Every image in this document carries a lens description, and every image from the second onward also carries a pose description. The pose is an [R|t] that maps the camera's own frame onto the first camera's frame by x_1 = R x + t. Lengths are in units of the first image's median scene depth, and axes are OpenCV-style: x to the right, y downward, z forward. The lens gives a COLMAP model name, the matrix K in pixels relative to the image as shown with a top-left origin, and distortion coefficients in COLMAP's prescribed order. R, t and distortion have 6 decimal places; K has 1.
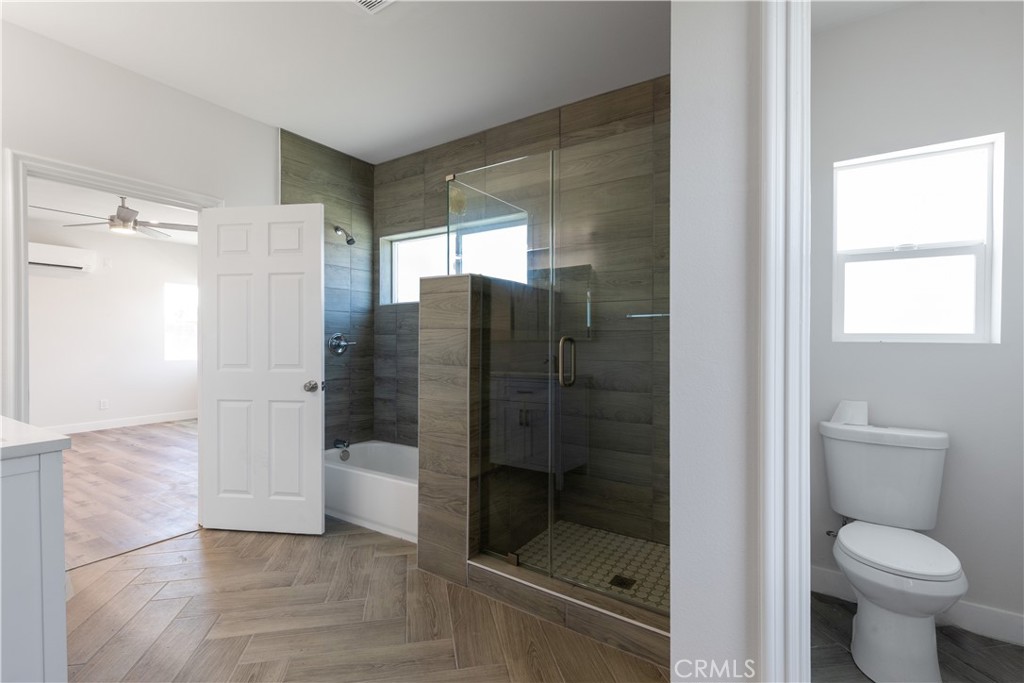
lens RADIAL K [[466.8, 0, 508.3], [0, 466.8, 341.2], [0, 0, 1]] dist [0.005256, 0.001738]
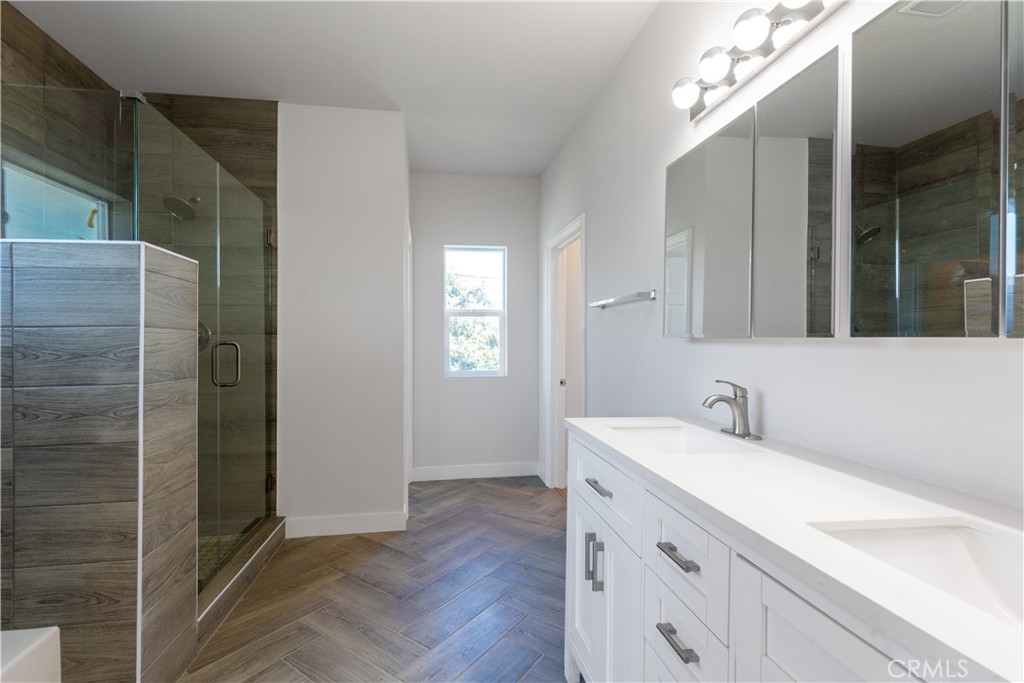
lens RADIAL K [[466.8, 0, 509.5], [0, 466.8, 344.6], [0, 0, 1]] dist [0.005256, 0.001738]
pose [[-0.689082, -0.008011, 0.724639, -1.031082], [-0.001760, 0.999954, 0.009381, -0.010346], [-0.724681, 0.005189, -0.689065, 1.162740]]
